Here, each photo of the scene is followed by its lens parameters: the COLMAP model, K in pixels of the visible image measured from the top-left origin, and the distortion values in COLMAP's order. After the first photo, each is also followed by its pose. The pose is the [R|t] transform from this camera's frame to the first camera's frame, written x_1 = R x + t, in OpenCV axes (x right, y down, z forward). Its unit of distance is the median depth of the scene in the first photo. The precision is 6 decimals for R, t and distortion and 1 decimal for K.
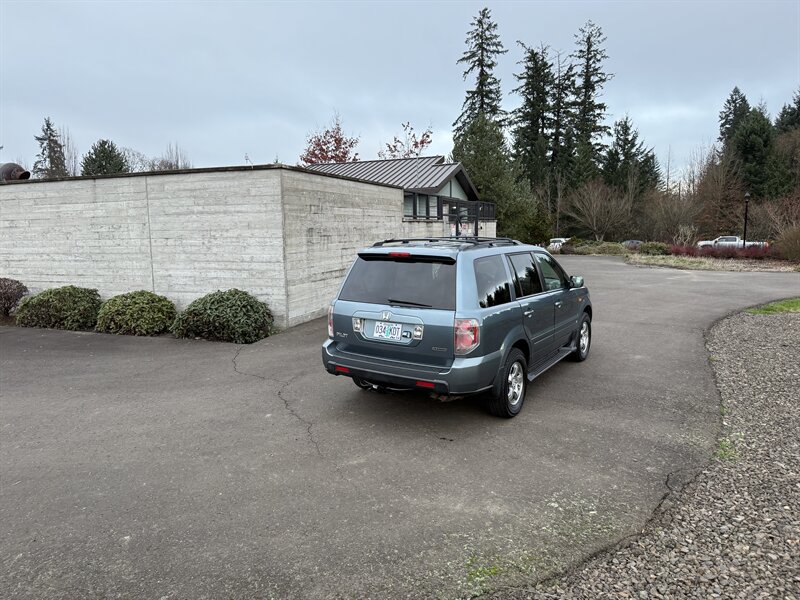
lens RADIAL K [[558.5, 0, 397.5], [0, 558.5, 292.8], [0, 0, 1]] dist [0.064609, -0.090063]
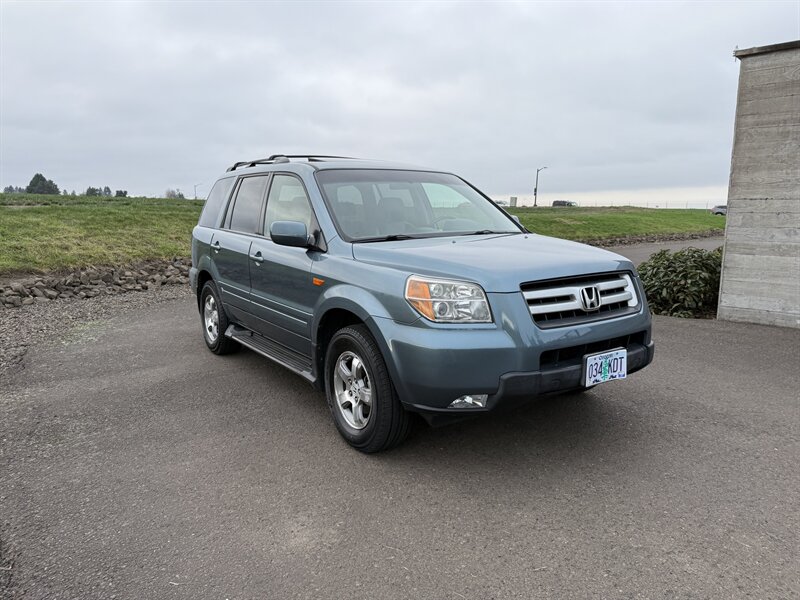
lens RADIAL K [[558.5, 0, 395.5], [0, 558.5, 300.0], [0, 0, 1]] dist [0.064609, -0.090063]
pose [[-0.399252, 0.151434, -0.904249, 0.494484], [-0.105355, 0.972154, 0.209323, -0.050120], [0.910768, 0.178840, -0.372181, 0.865304]]
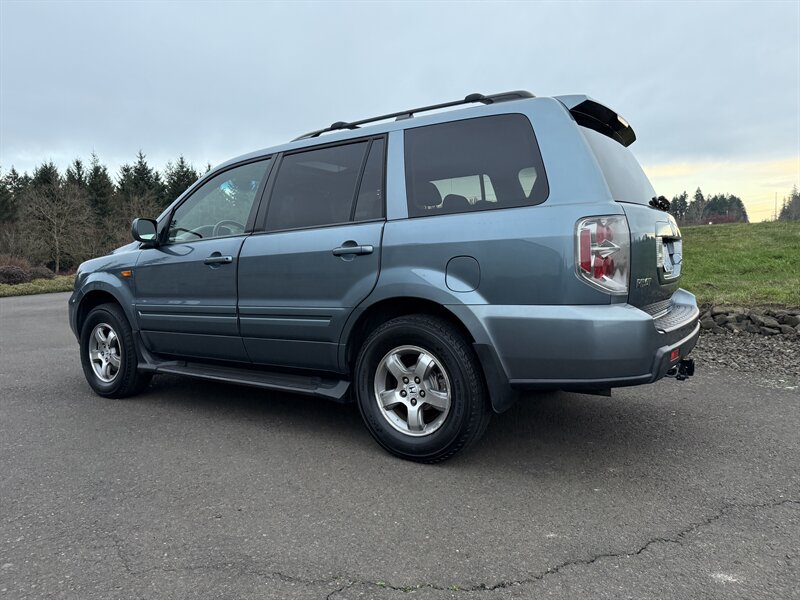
lens RADIAL K [[558.5, 0, 397.7], [0, 558.5, 295.2], [0, 0, 1]] dist [0.064609, -0.090063]
pose [[0.022285, -0.057999, 0.998068, -0.280519], [0.153243, 0.986716, 0.053918, 0.017423], [-0.987937, 0.151745, 0.030876, 0.617897]]
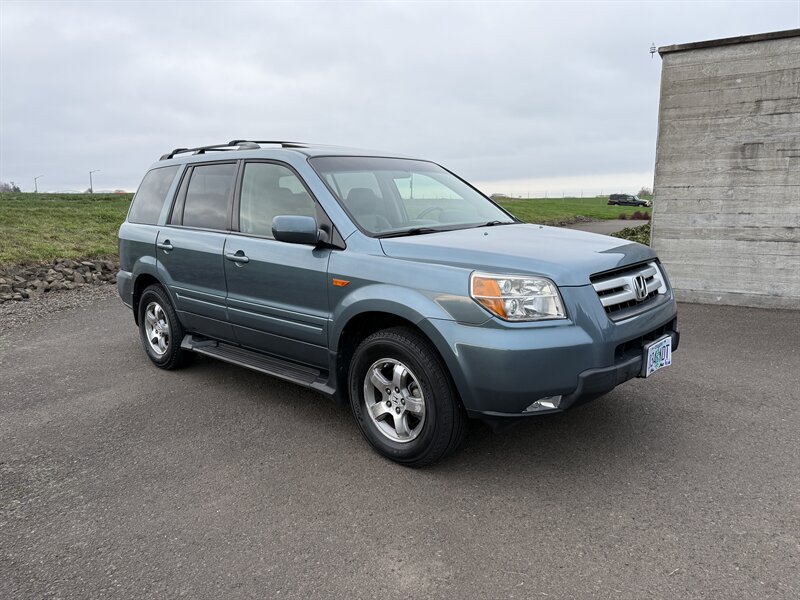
lens RADIAL K [[558.5, 0, 397.5], [0, 558.5, 303.9], [0, 0, 1]] dist [0.064609, -0.090063]
pose [[-0.184661, 0.185631, -0.965112, 0.493834], [-0.101941, 0.973086, 0.206669, -0.040446], [0.977501, 0.136548, -0.160768, 0.782653]]
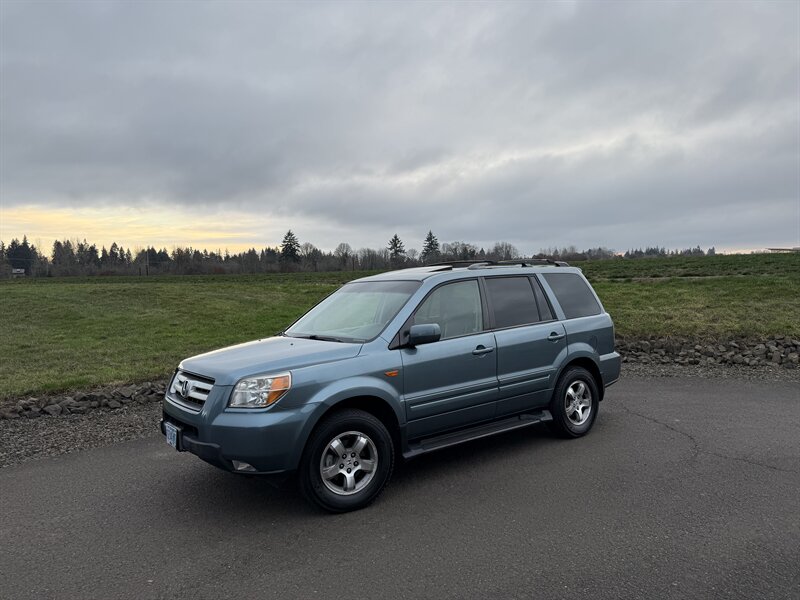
lens RADIAL K [[558.5, 0, 400.7], [0, 558.5, 300.1], [0, 0, 1]] dist [0.064609, -0.090063]
pose [[-0.940563, 0.025155, 0.338686, -0.056445], [0.079537, 0.985835, 0.147662, -0.110879], [-0.330174, 0.165824, -0.929240, 1.152456]]
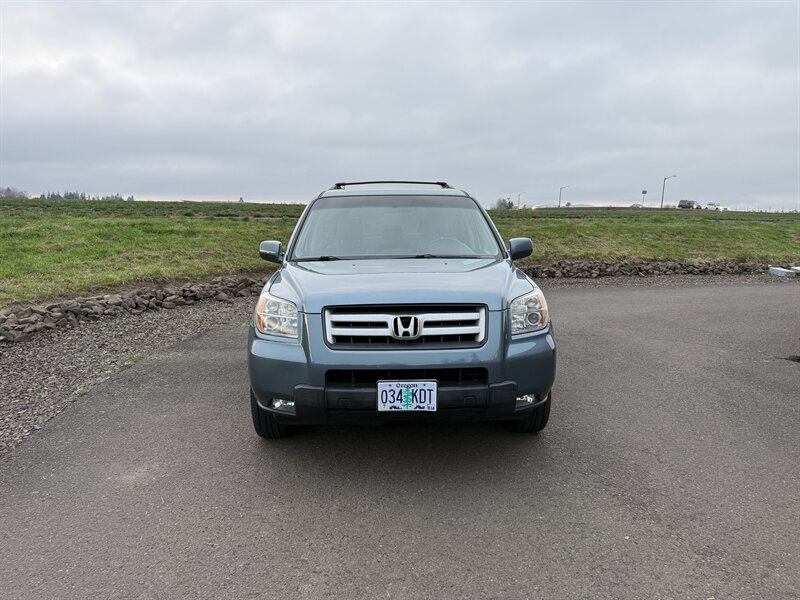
lens RADIAL K [[558.5, 0, 395.4], [0, 558.5, 305.5], [0, 0, 1]] dist [0.064609, -0.090063]
pose [[-0.827701, 0.092421, -0.553506, 0.369674], [-0.062738, 0.964921, 0.254933, -0.083693], [0.557651, 0.245735, -0.792868, 1.059275]]
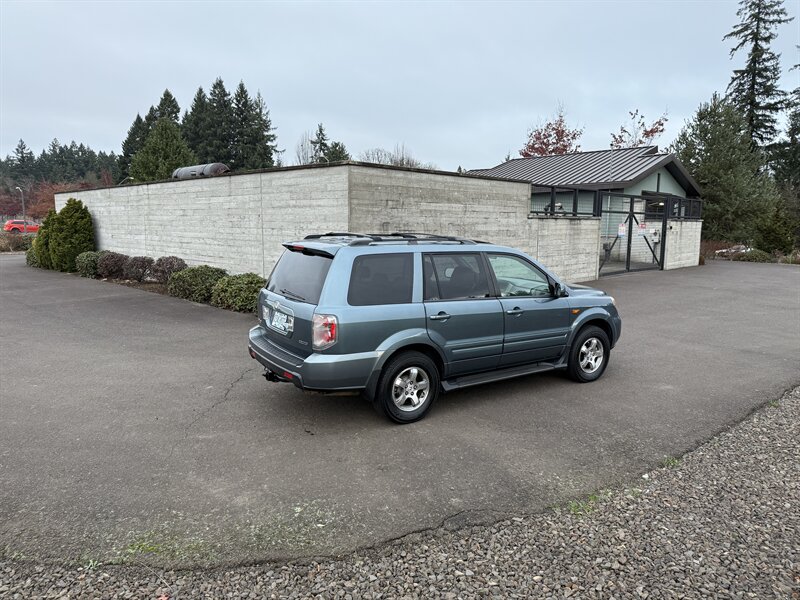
lens RADIAL K [[558.5, 0, 405.2], [0, 558.5, 299.5], [0, 0, 1]] dist [0.064609, -0.090063]
pose [[0.915929, 0.079012, -0.393485, 0.299943], [-0.071442, 0.996869, 0.033874, -0.011237], [0.394929, -0.002915, 0.918707, 0.068943]]
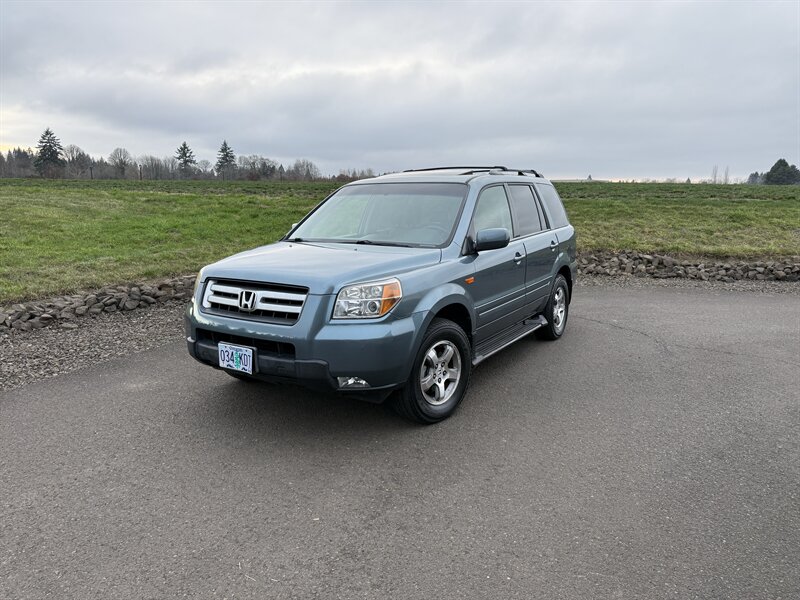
lens RADIAL K [[558.5, 0, 400.8], [0, 558.5, 300.5], [0, 0, 1]] dist [0.064609, -0.090063]
pose [[-0.999898, 0.004143, -0.013702, 0.133273], [-0.000167, 0.953767, 0.300547, -0.101133], [0.014313, 0.300518, -0.953669, 1.156586]]
